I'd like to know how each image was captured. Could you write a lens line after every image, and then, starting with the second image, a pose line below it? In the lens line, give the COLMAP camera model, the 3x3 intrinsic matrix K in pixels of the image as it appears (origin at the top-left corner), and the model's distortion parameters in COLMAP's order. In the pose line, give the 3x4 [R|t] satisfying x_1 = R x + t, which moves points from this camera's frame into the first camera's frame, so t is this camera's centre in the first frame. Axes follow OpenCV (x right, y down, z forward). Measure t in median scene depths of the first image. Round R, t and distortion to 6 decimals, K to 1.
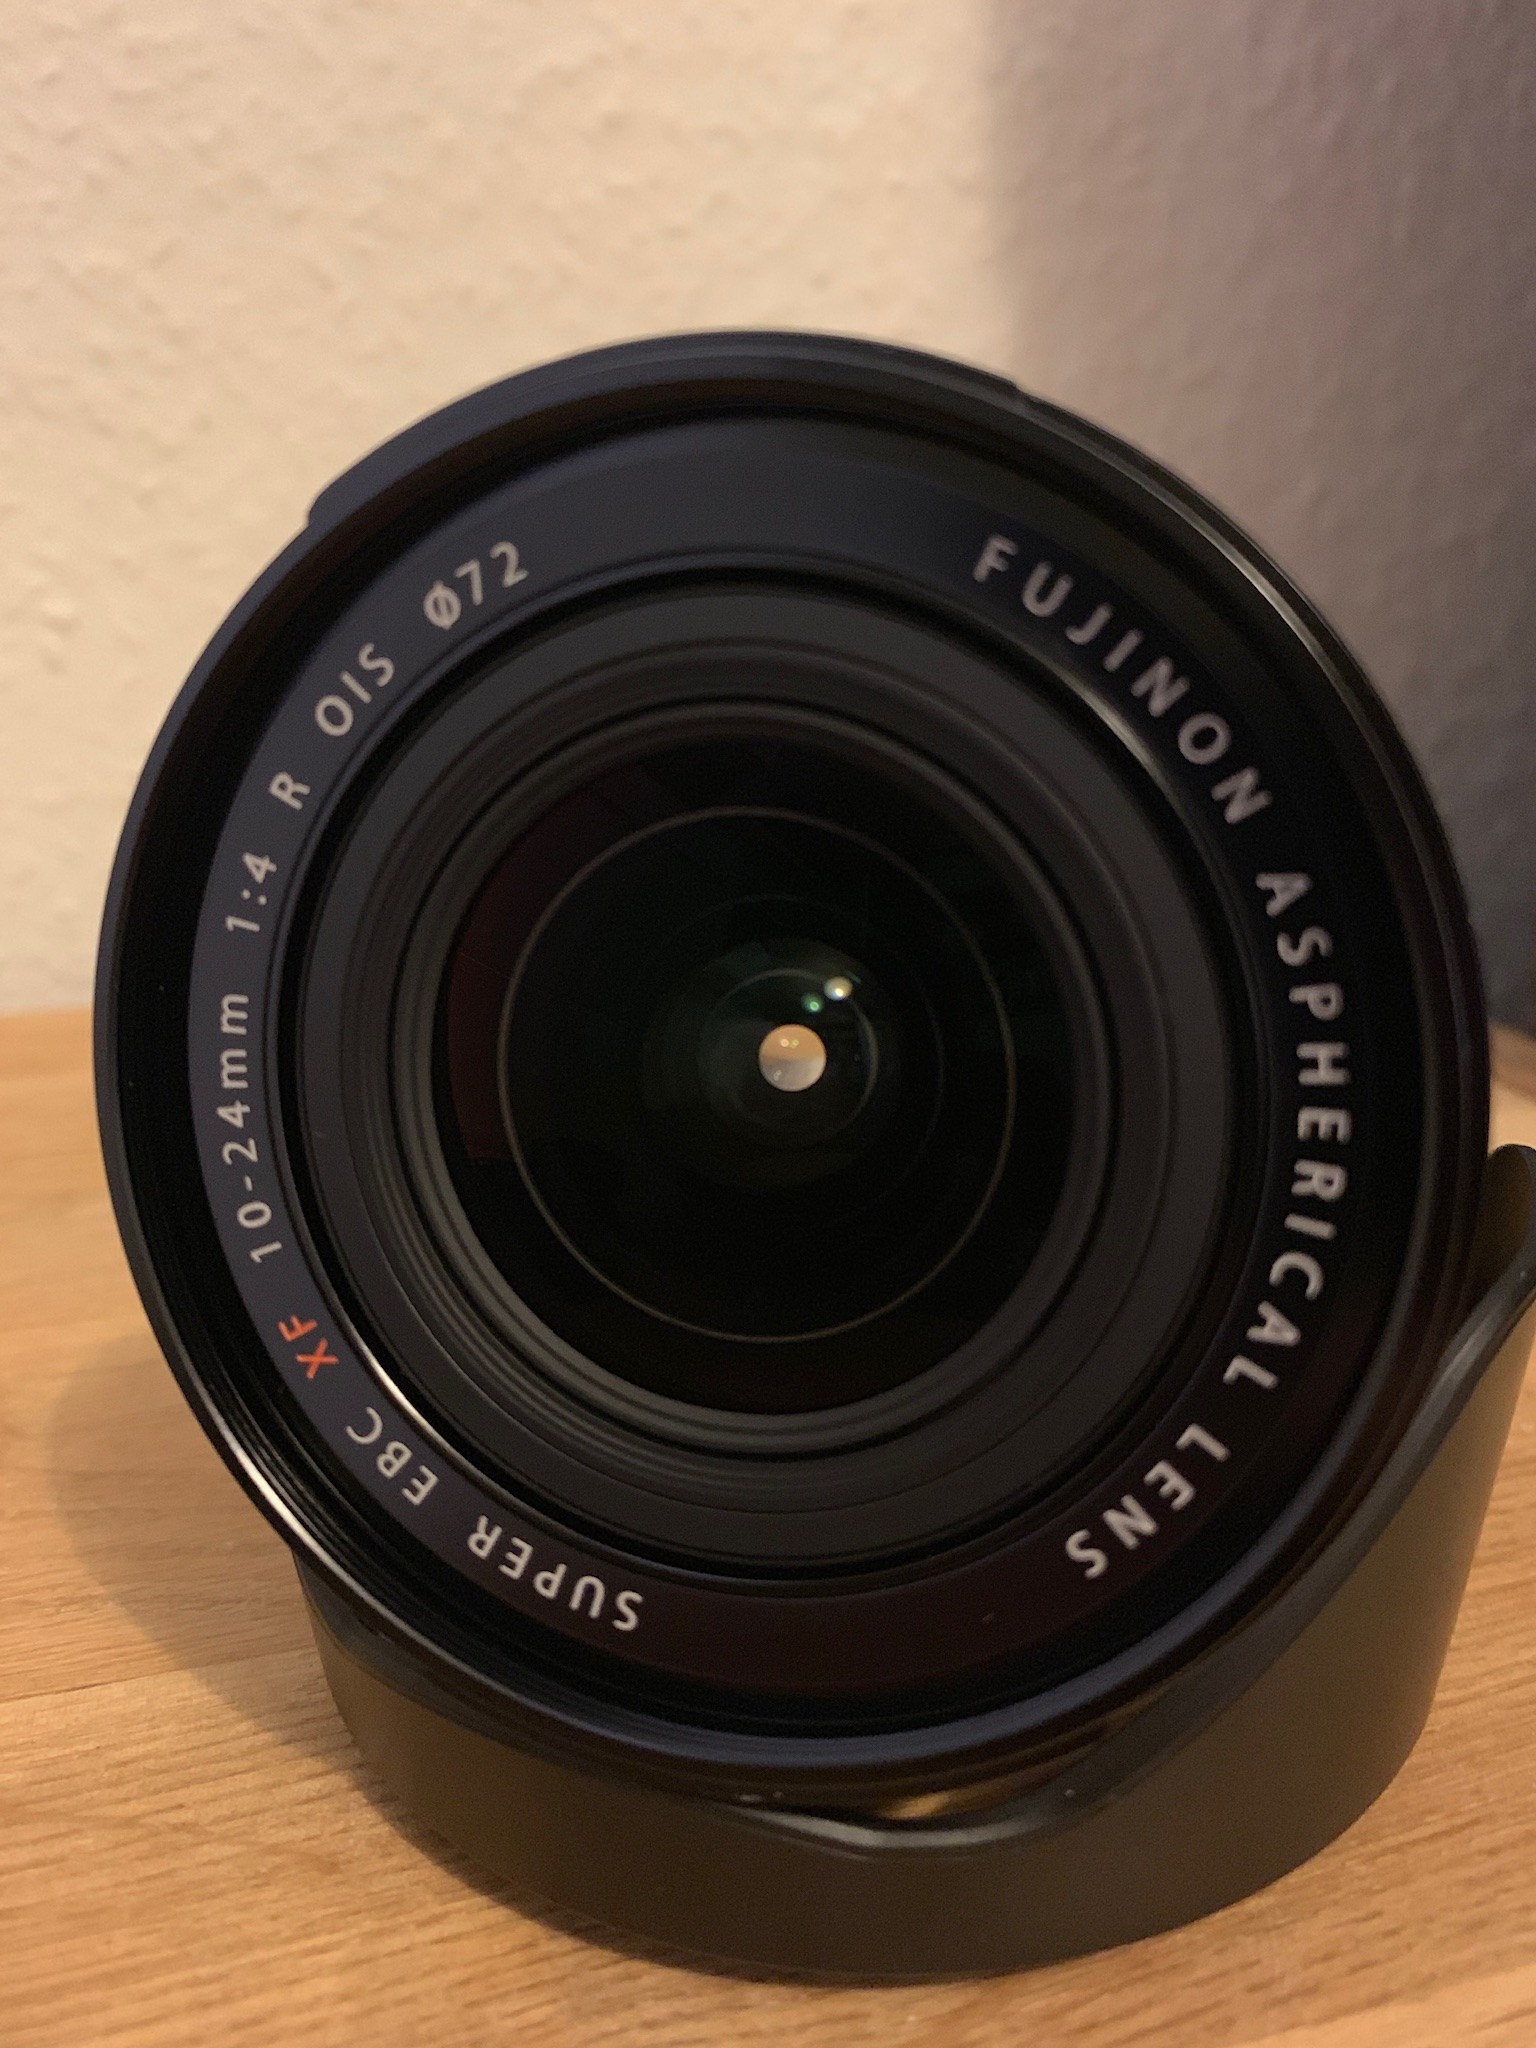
lens RADIAL K [[1649.2, 0, 771.4], [0, 1649.2, 1012.2], [0, 0, 1]] dist [-0.012998, -0.007717]
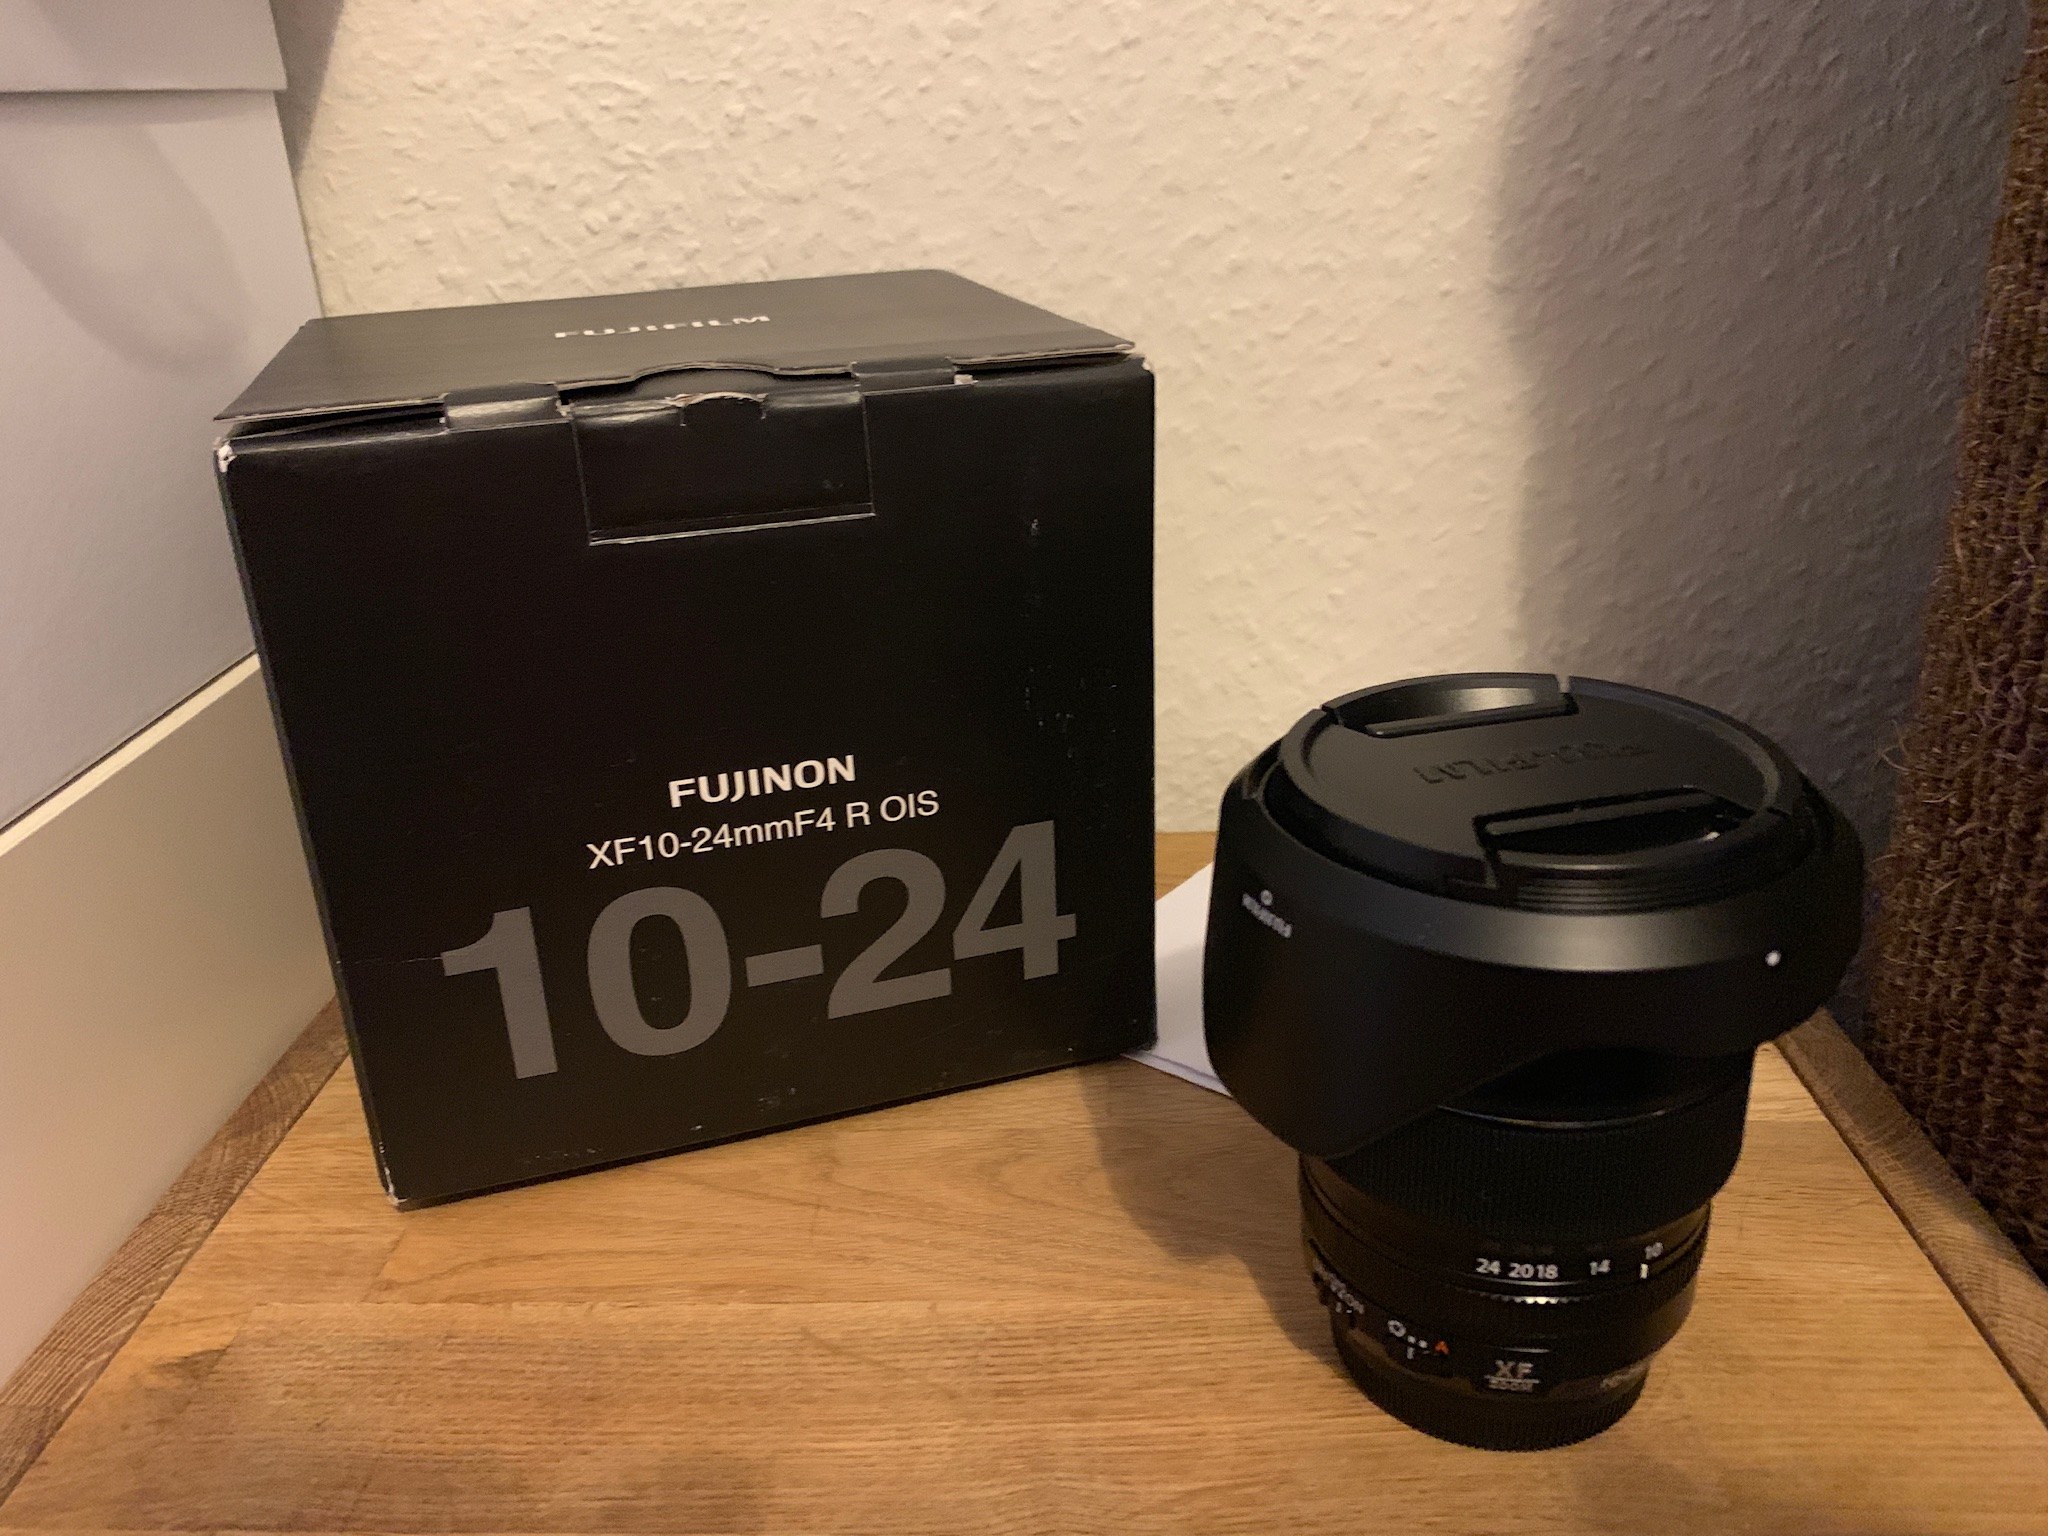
lens RADIAL K [[1649.2, 0, 1019.8], [0, 1649.2, 771.2], [0, 0, 1]] dist [-0.012998, -0.007717]
pose [[0.952927, 0.090976, -0.289230, 0.419793], [-0.051796, 0.988746, 0.140352, -0.699140], [0.298744, -0.118764, 0.946915, -1.108249]]
